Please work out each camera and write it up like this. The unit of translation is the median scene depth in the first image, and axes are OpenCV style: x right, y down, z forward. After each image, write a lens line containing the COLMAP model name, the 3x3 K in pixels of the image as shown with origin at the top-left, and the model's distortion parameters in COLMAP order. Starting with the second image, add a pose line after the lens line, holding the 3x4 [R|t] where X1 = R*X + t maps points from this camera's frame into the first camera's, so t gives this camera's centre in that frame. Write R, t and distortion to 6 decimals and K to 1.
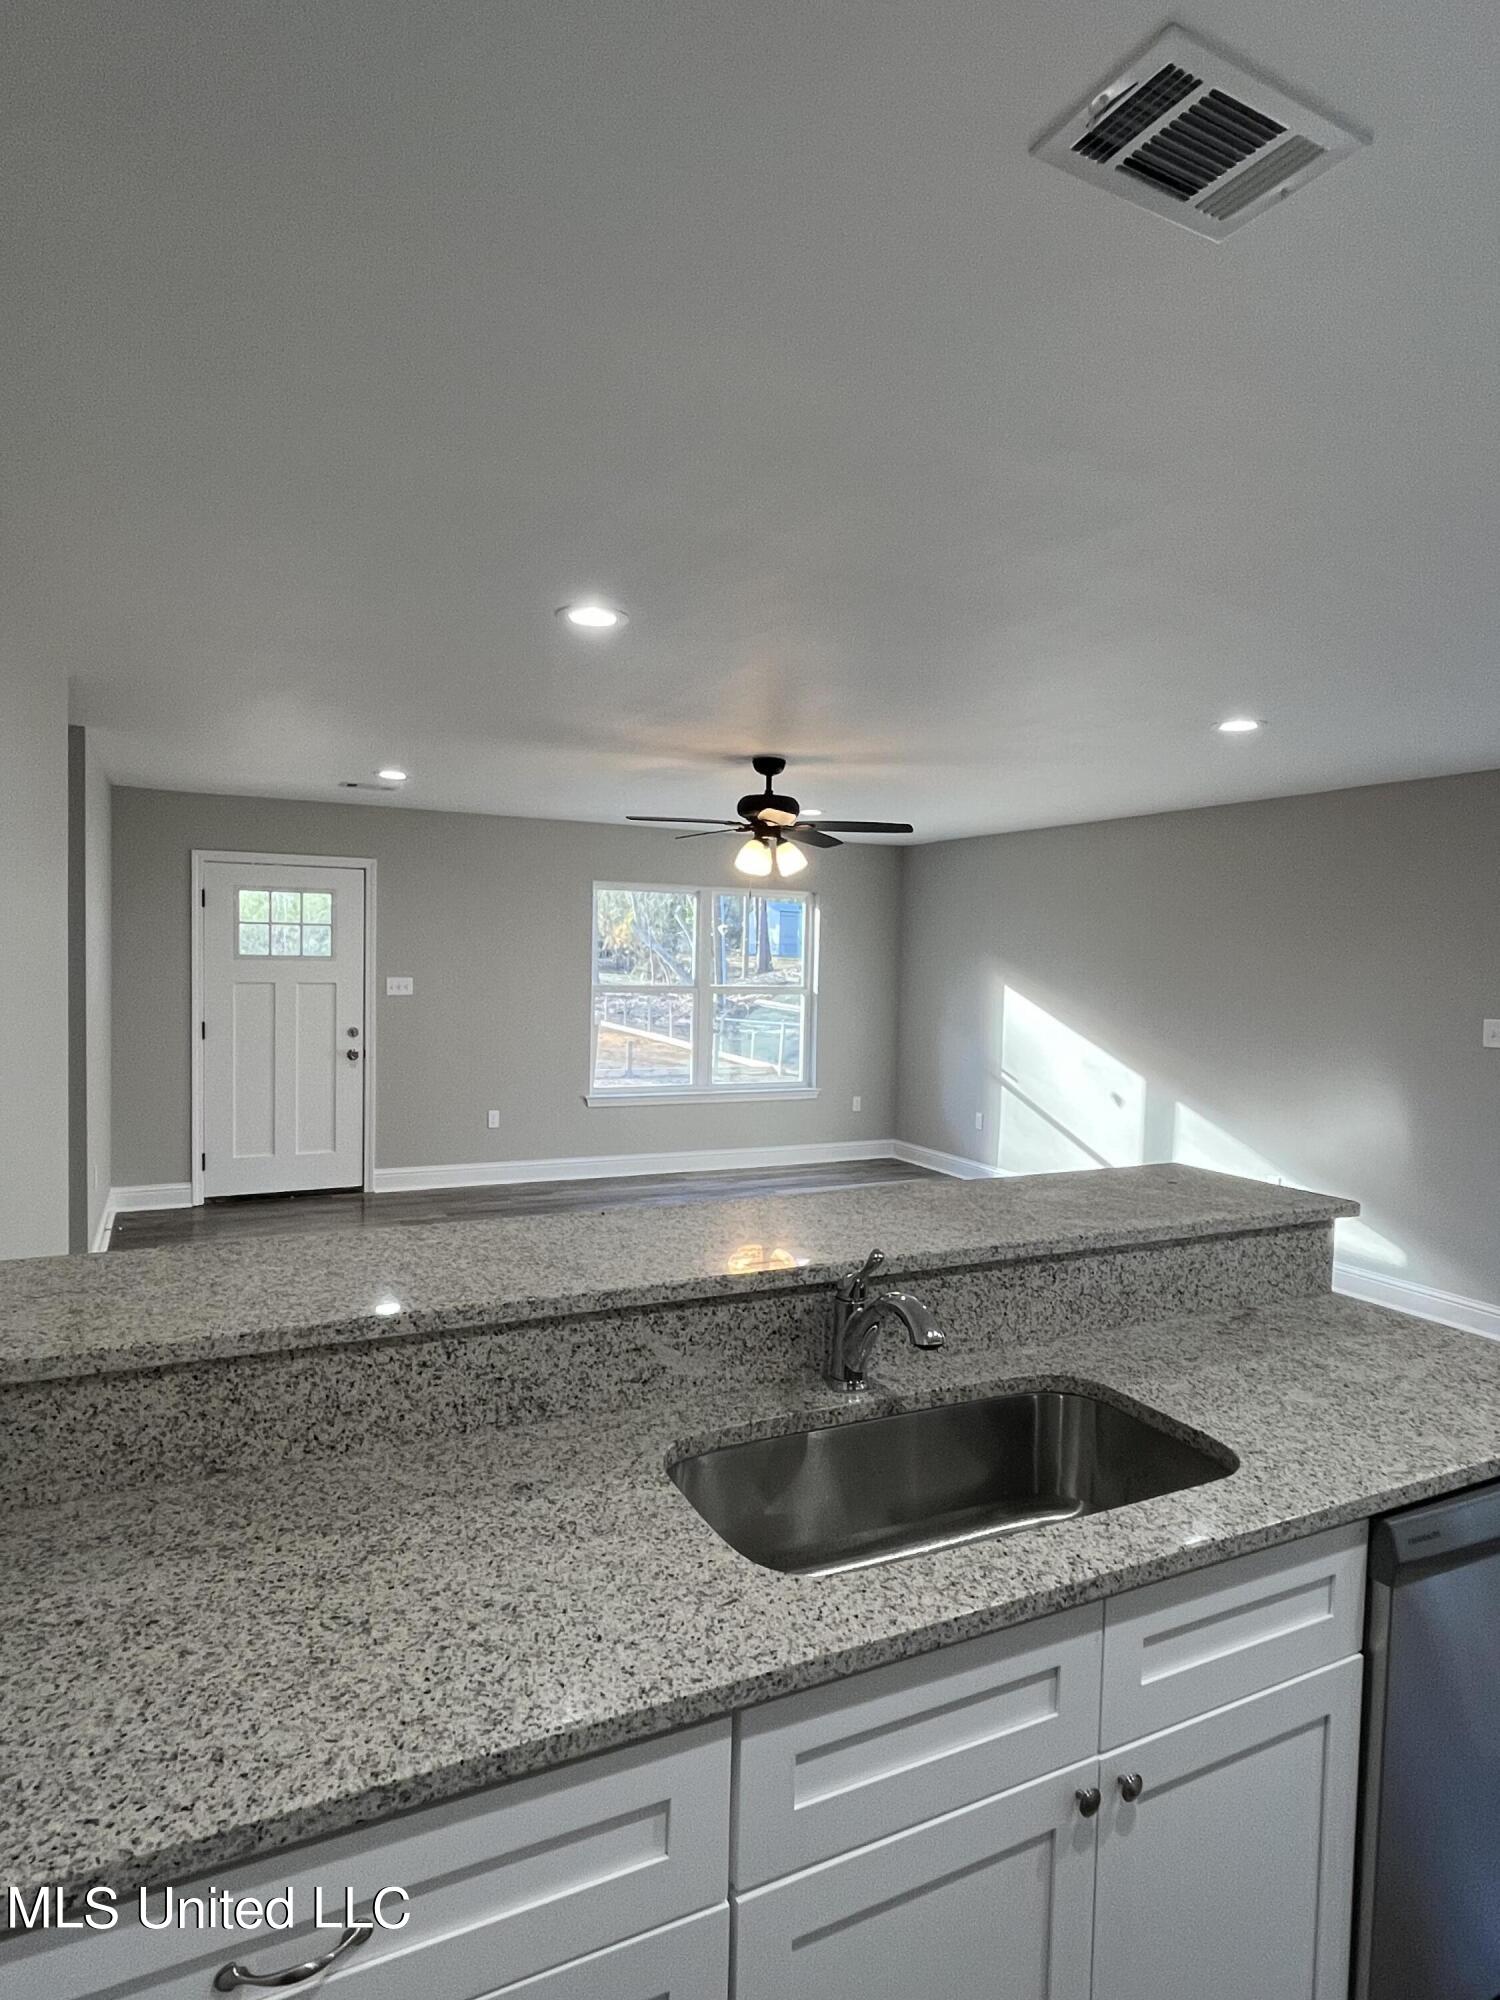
lens RADIAL K [[1137.3, 0, 753.7], [0, 1137.3, 995.4], [0, 0, 1]] dist [-0.003134, -0.001357]
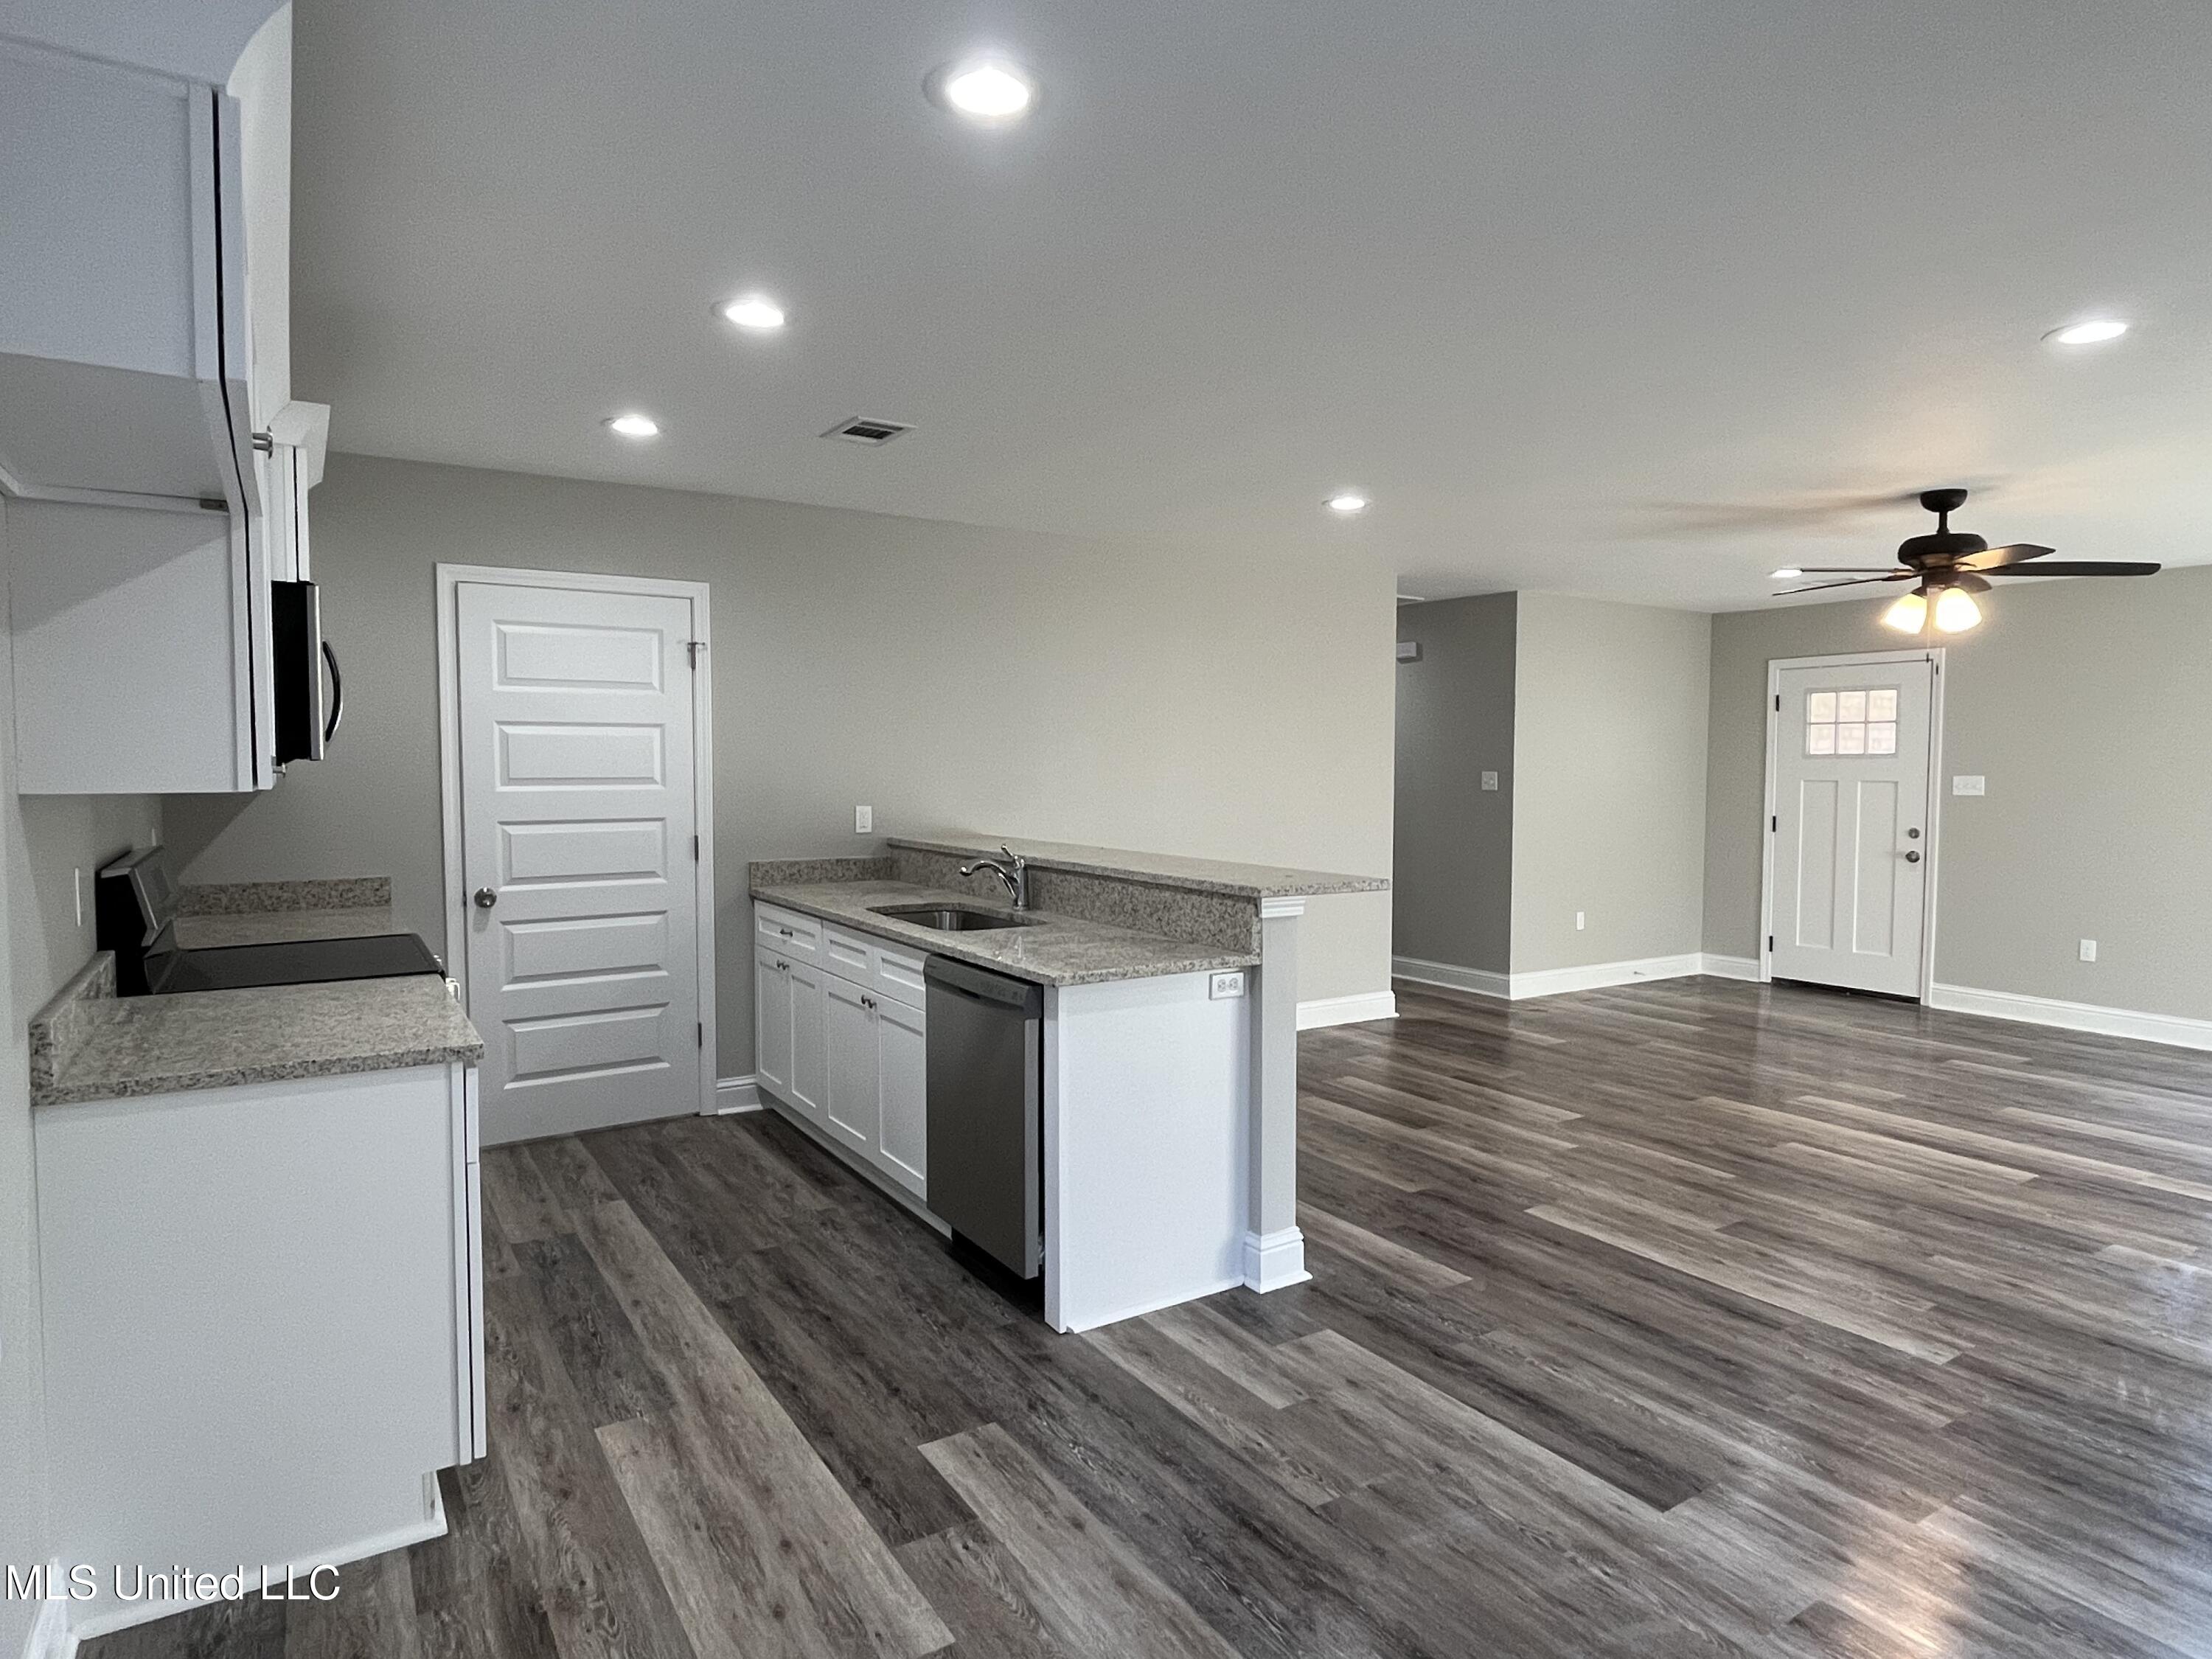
lens RADIAL K [[1257.9, 0, 1106.2], [0, 1257.9, 834.7], [0, 0, 1]] dist [-0.003134, -0.001357]
pose [[0.103933, 0.033839, -0.994008, 0.650162], [-0.038302, 0.998816, 0.029997, 0.029231], [0.993846, 0.034955, 0.105106, 0.228284]]
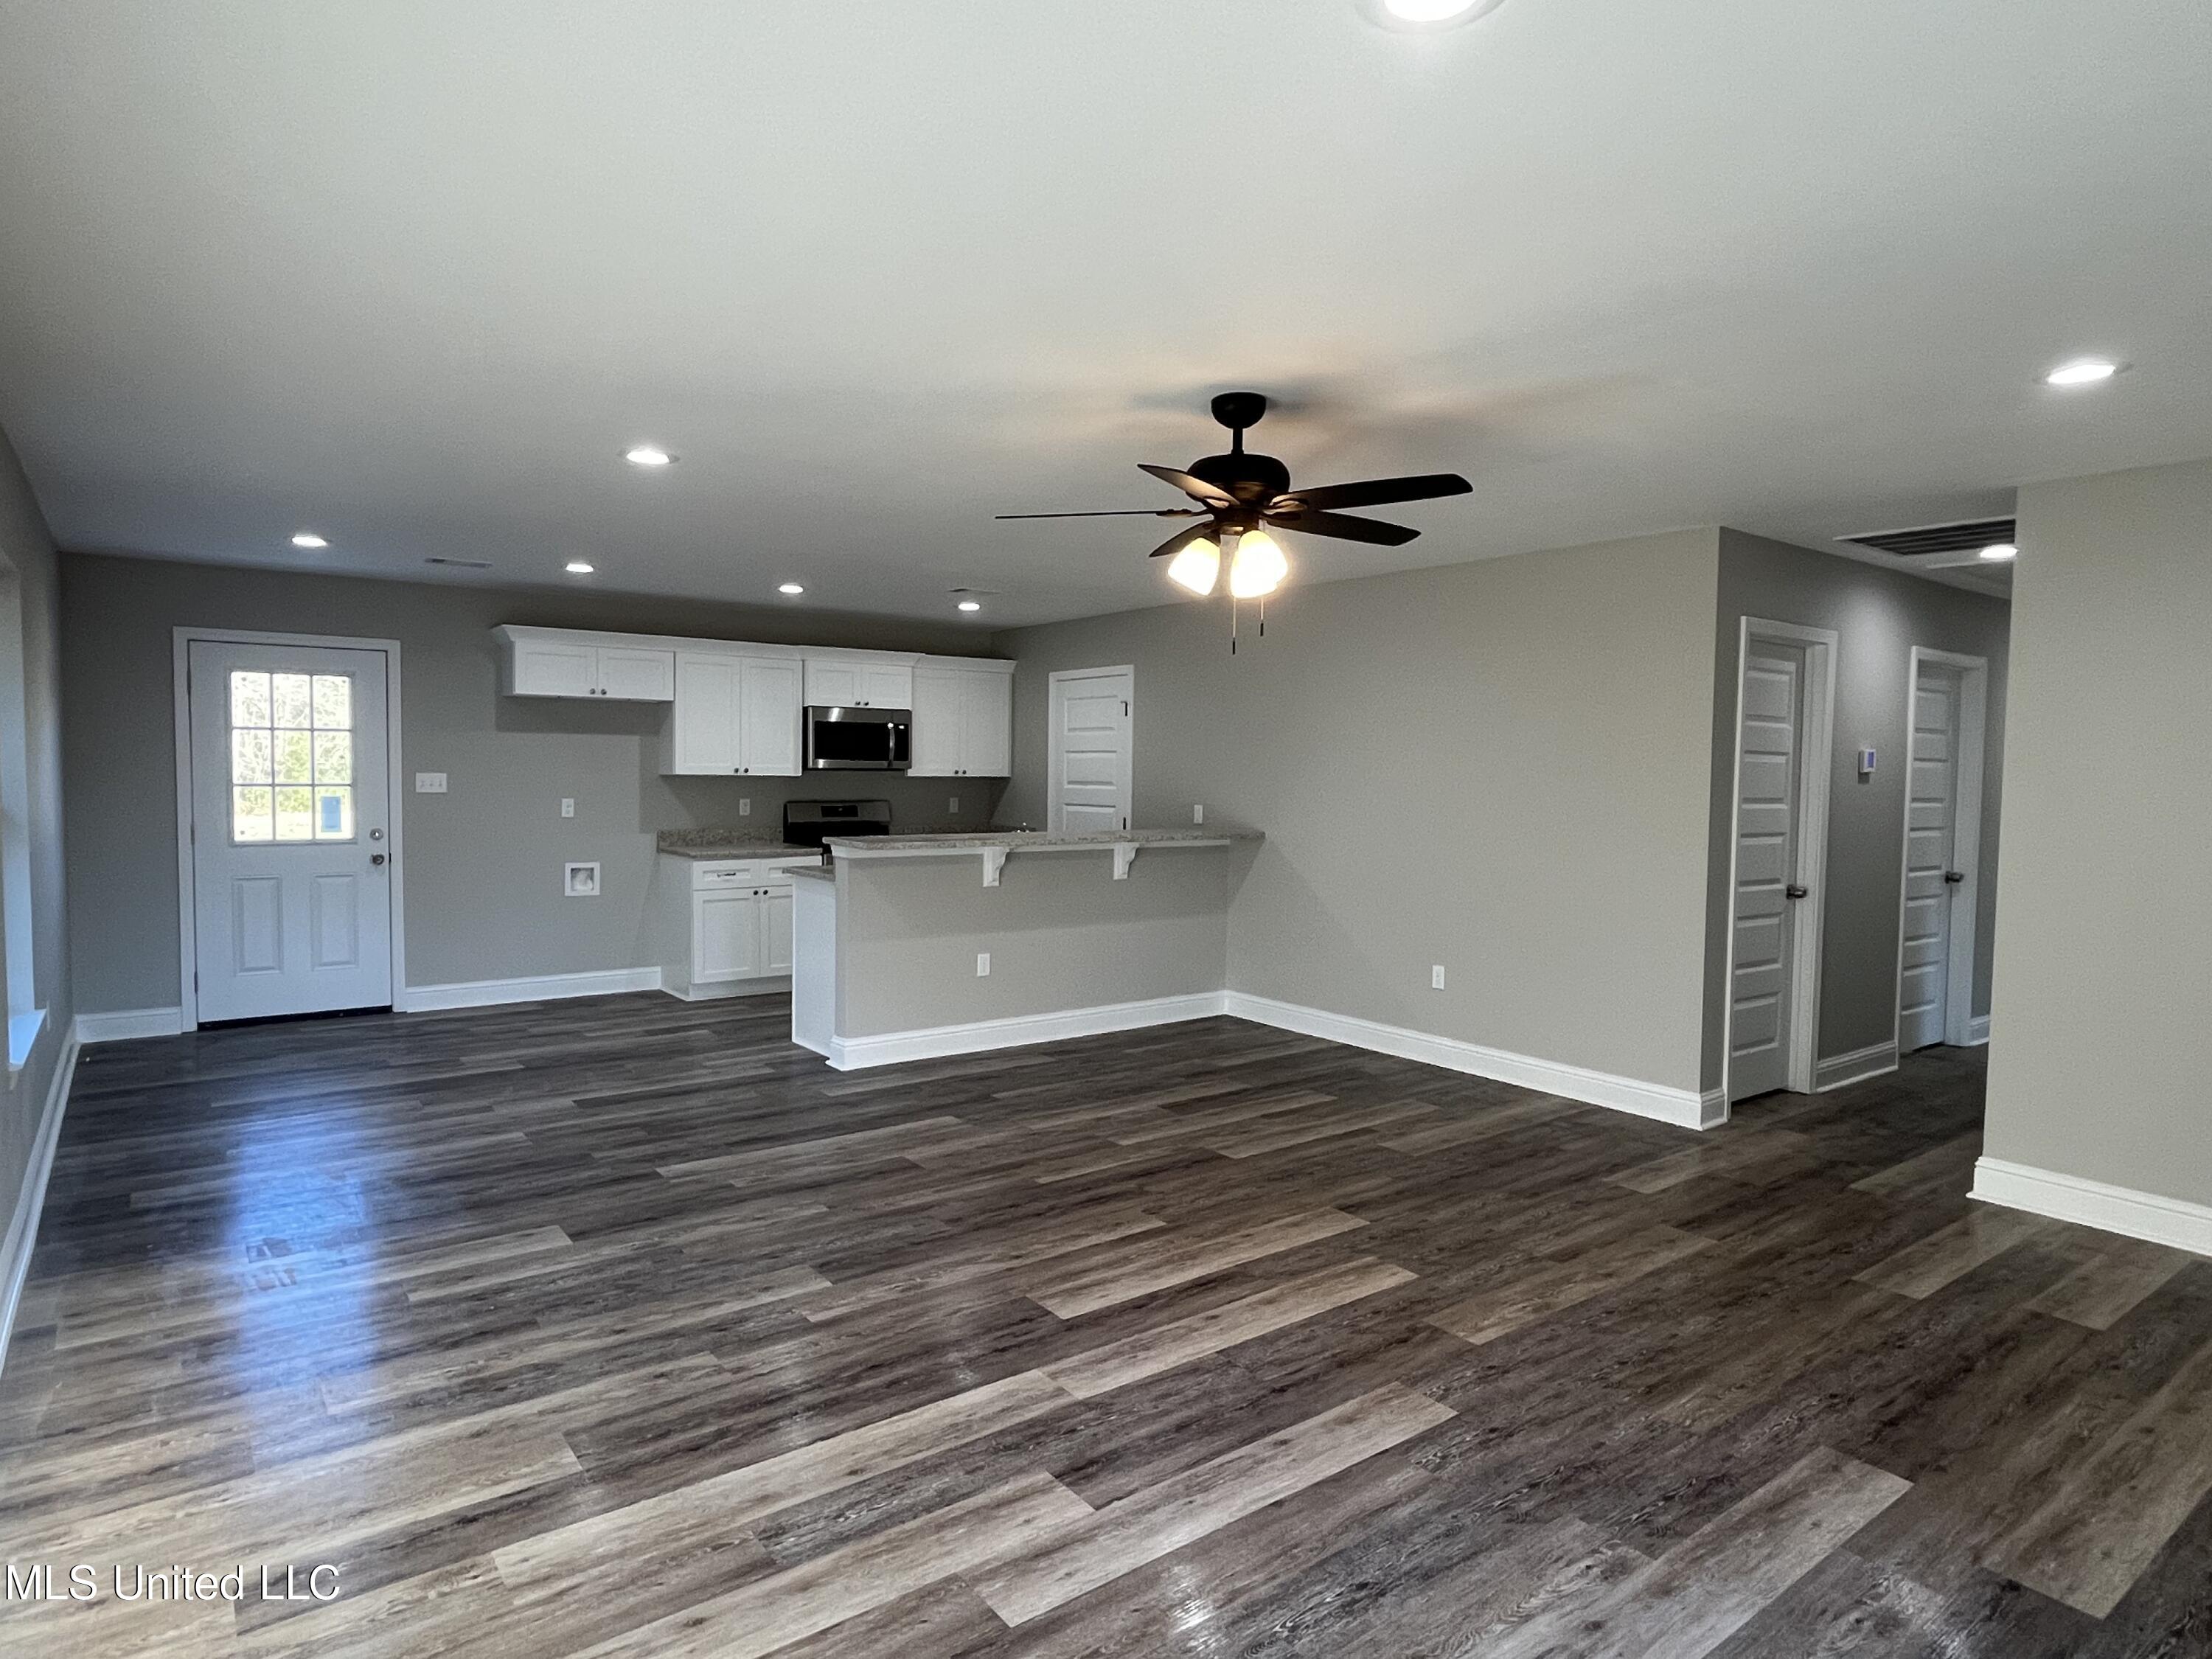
lens RADIAL K [[1257.9, 0, 1106.2], [0, 1257.9, 834.7], [0, 0, 1]] dist [-0.003134, -0.001357]
pose [[-0.982788, -0.026305, -0.182853, 0.139801], [-0.042651, 0.995378, 0.086043, -0.026493], [0.179744, 0.092361, -0.979368, 1.251701]]
